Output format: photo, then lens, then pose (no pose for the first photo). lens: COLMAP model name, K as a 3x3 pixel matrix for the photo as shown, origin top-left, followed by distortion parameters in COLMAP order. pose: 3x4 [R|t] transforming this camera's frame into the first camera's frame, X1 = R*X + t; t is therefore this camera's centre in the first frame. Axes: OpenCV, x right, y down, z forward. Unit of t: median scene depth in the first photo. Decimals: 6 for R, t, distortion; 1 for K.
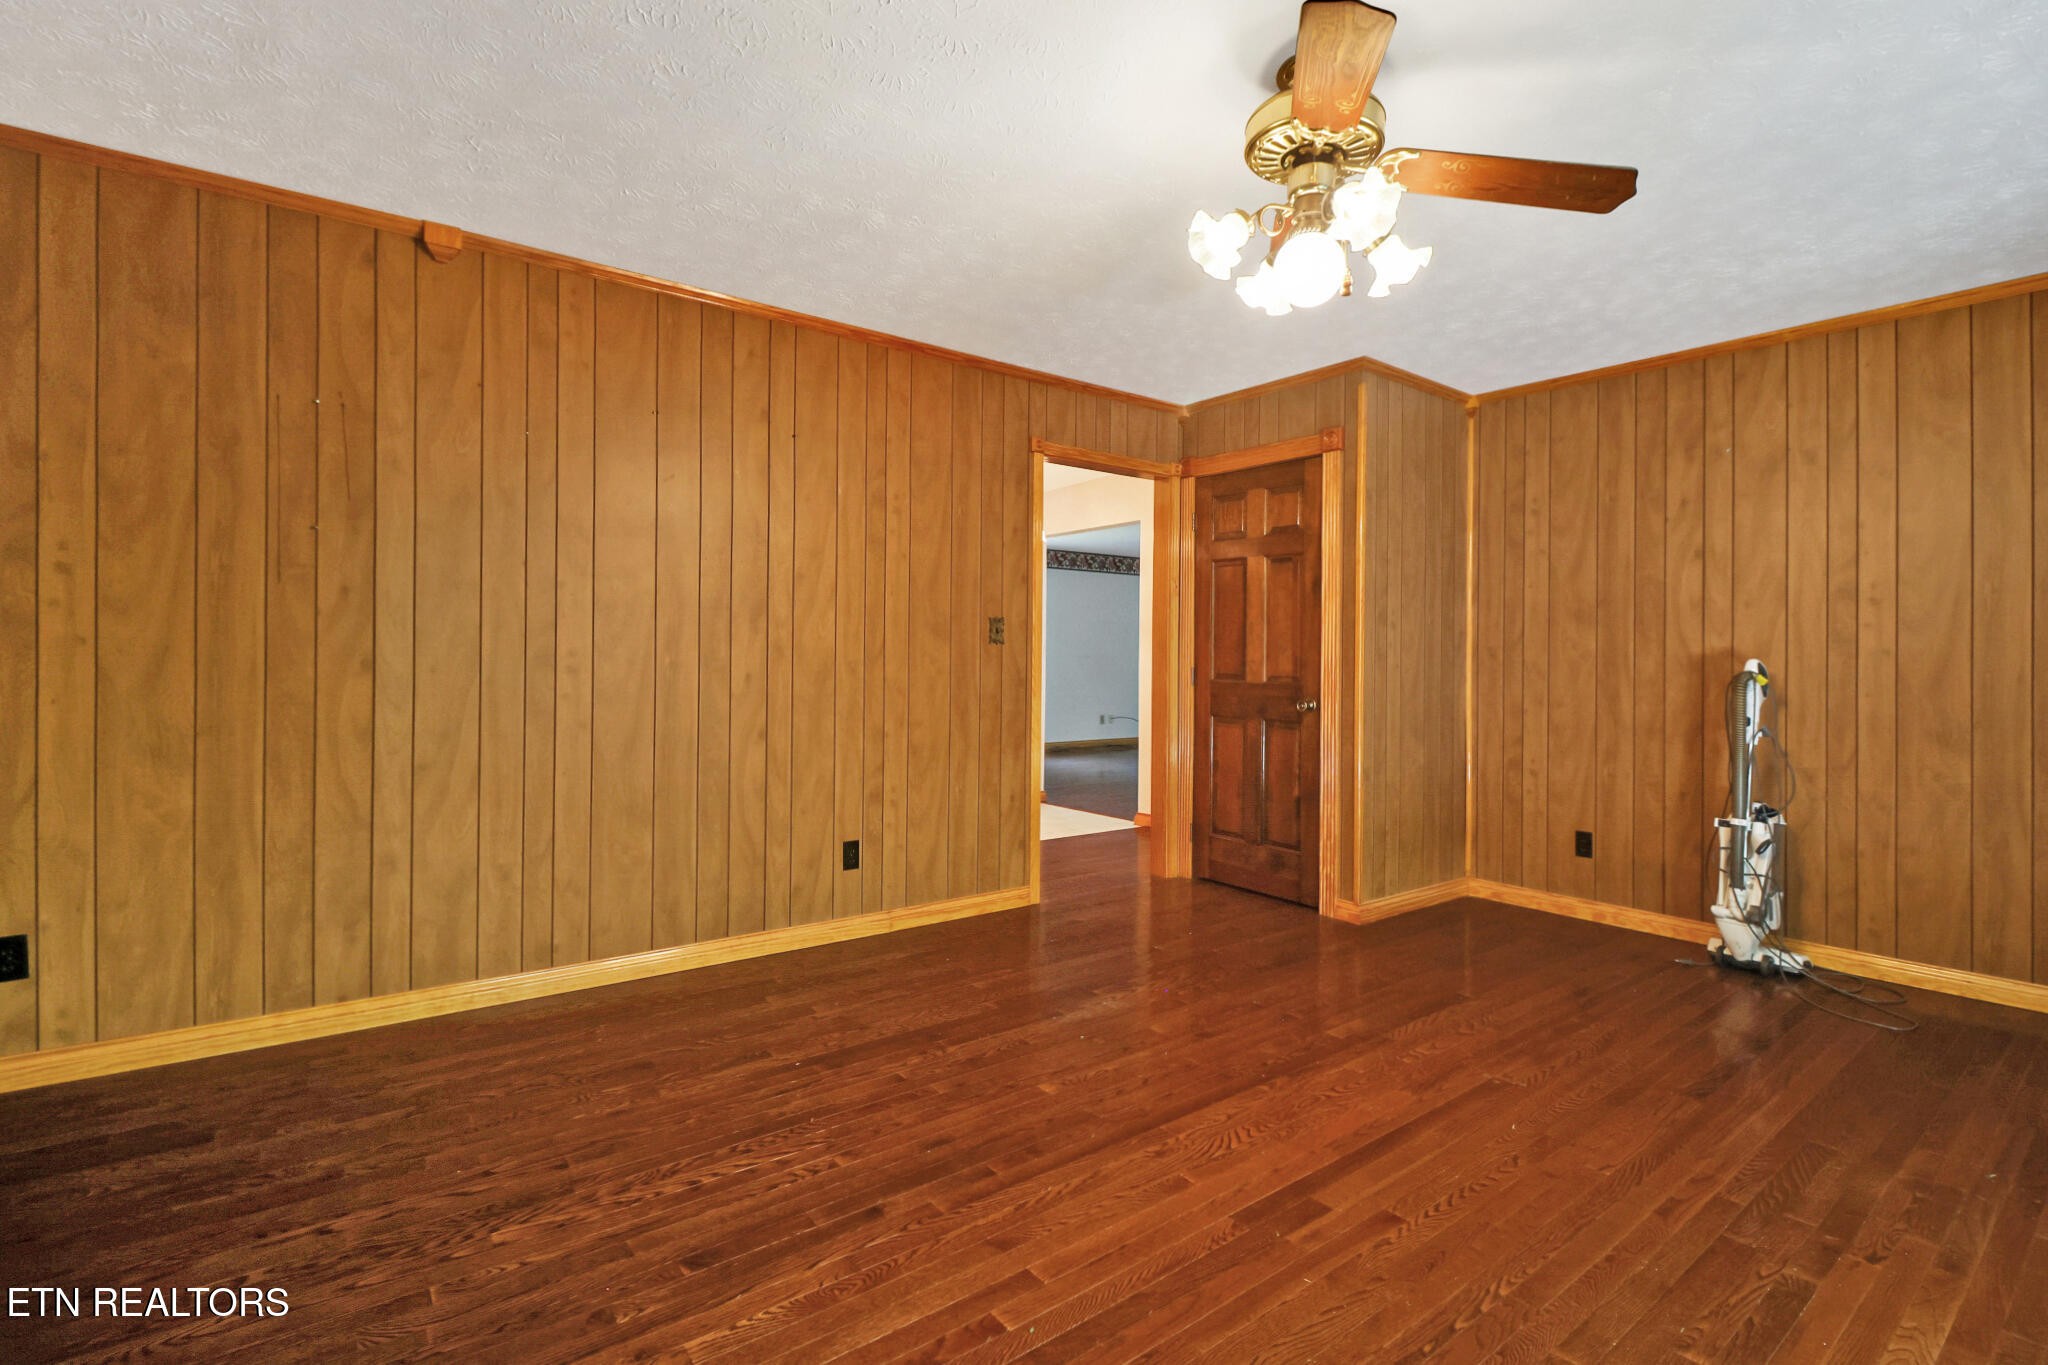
lens RADIAL K [[952.8, 0, 1032.0], [0, 952.8, 645.4], [0, 0, 1]] dist [0.001906, -0.009167]
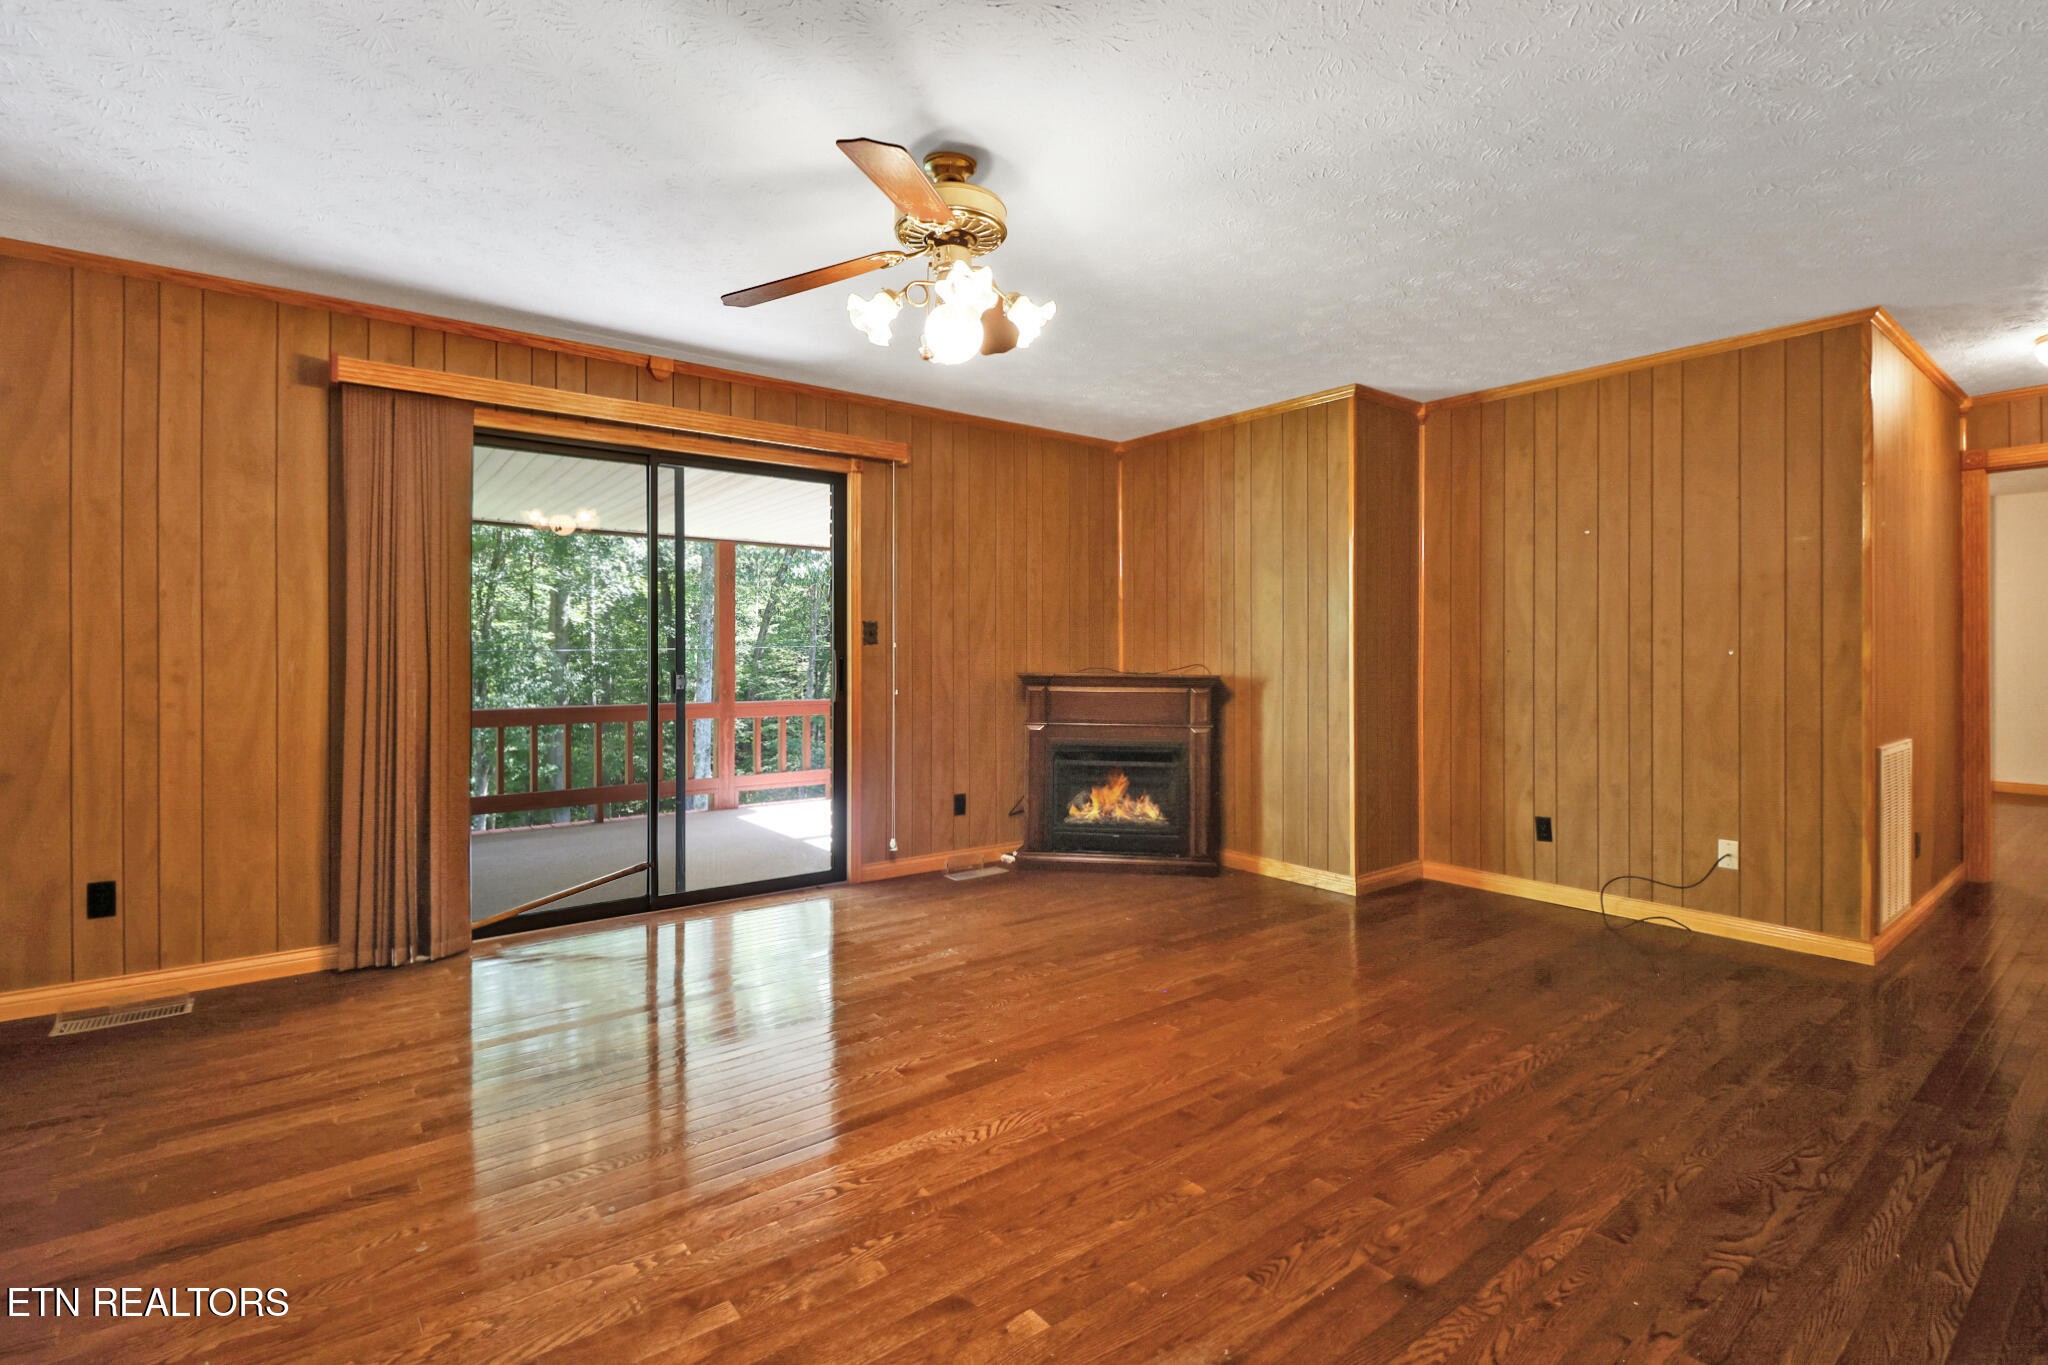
lens RADIAL K [[951.9, 0, 1035.4], [0, 951.9, 652.9], [0, 0, 1]] dist [0.015503, -0.020256]
pose [[-0.999864, -0.013092, -0.010029, 0.141587], [-0.013016, 0.999886, -0.007687, 0.012929], [0.010129, -0.007556, -0.999920, 1.558020]]
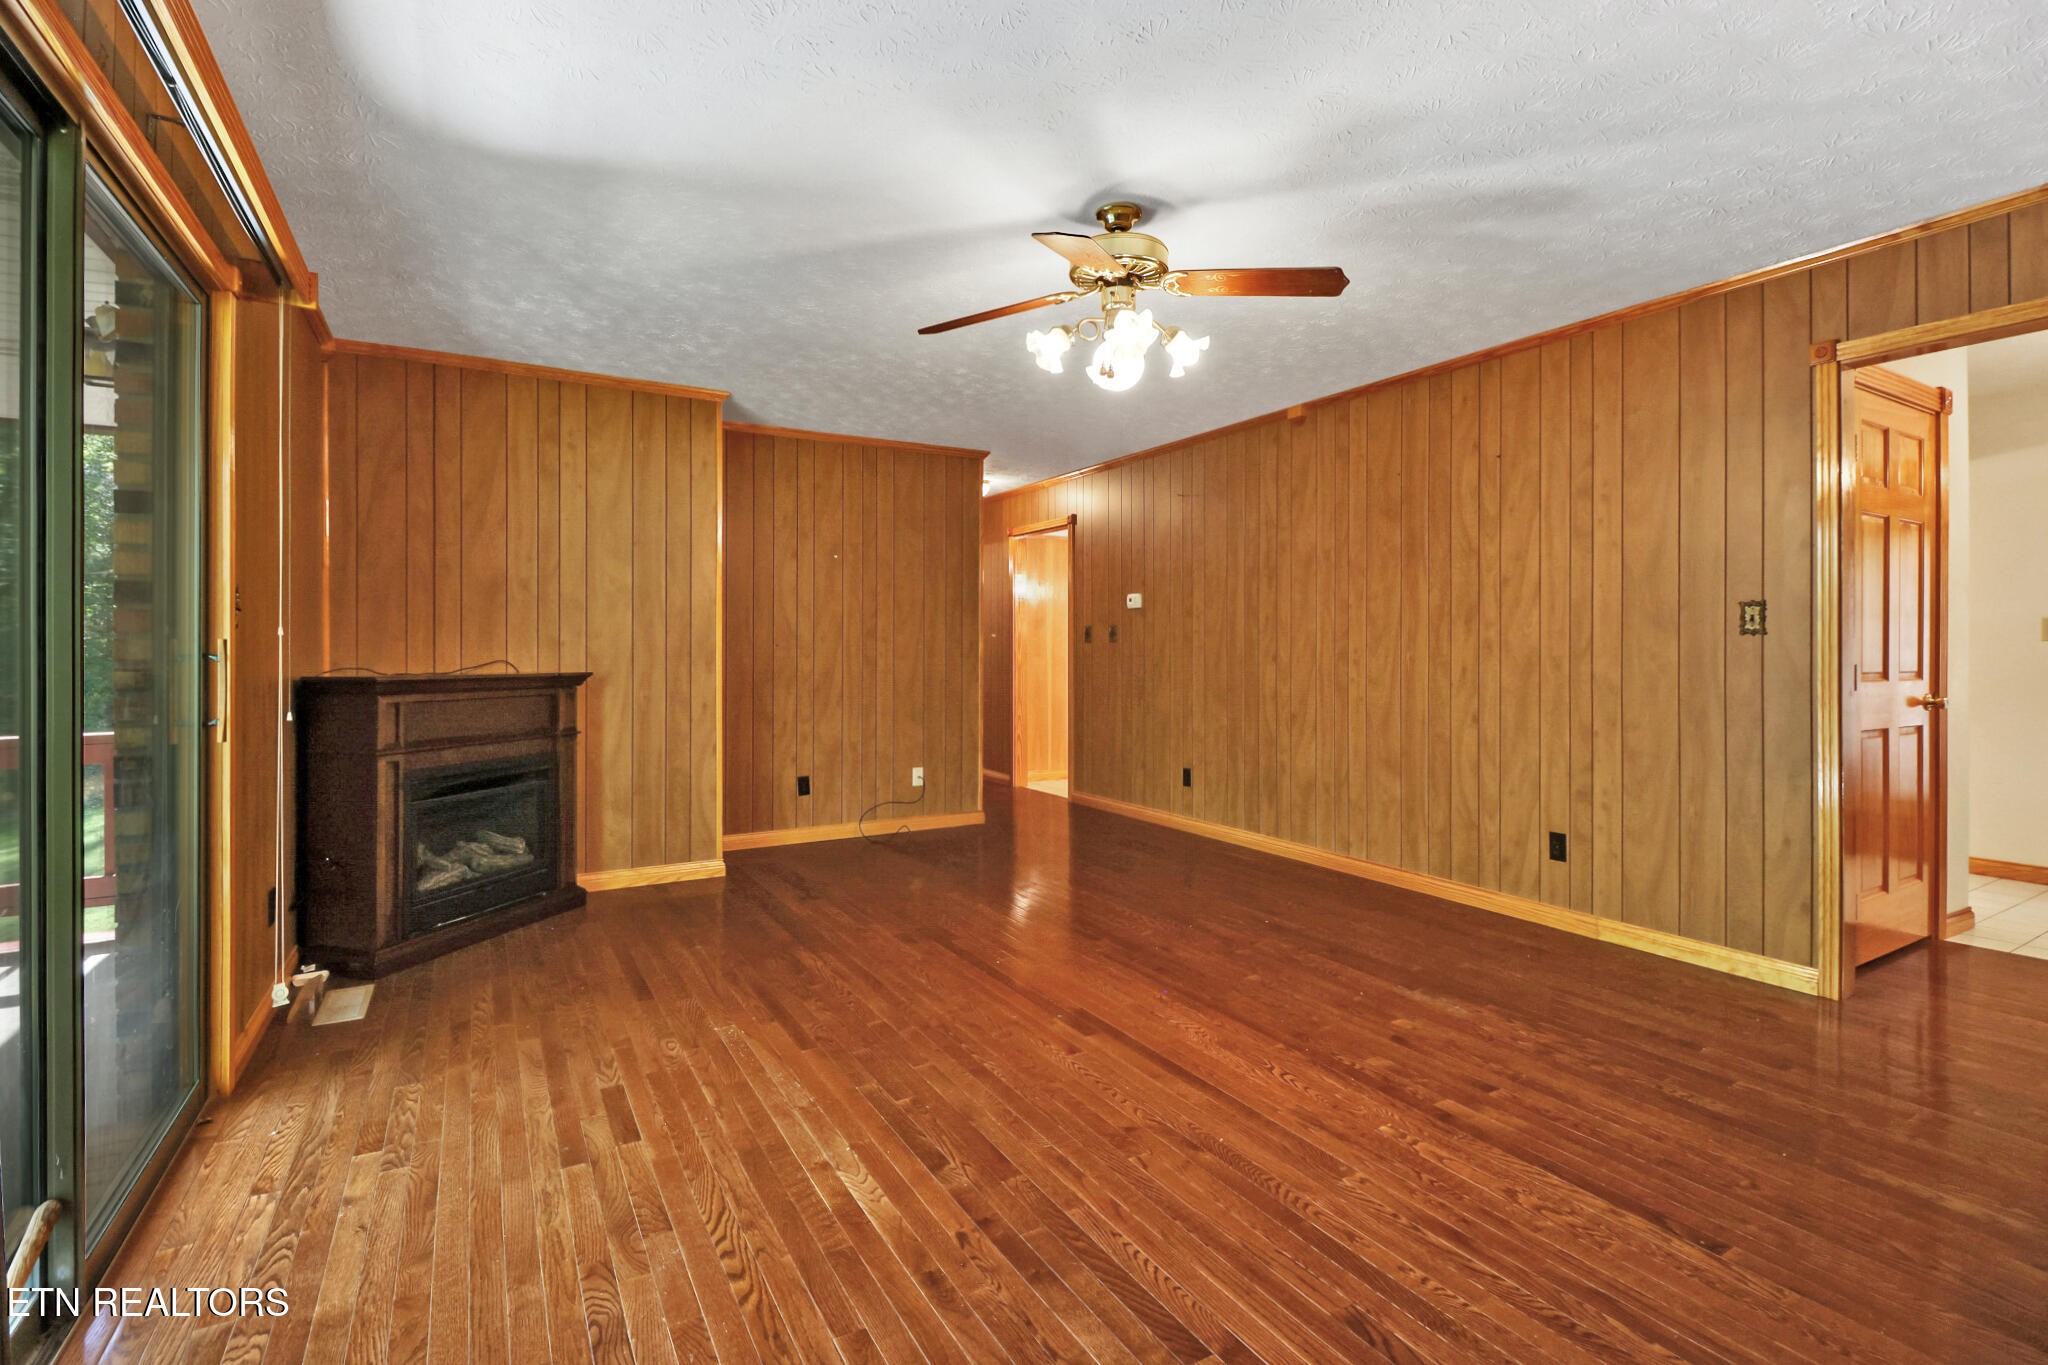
lens RADIAL K [[951.9, 0, 1035.4], [0, 951.9, 652.9], [0, 0, 1]] dist [0.015503, -0.020256]
pose [[-0.121135, -0.008455, -0.992600, 1.167009], [0.005820, 0.999940, -0.009227, 0.023871], [0.992619, -0.006894, -0.121078, 0.740569]]
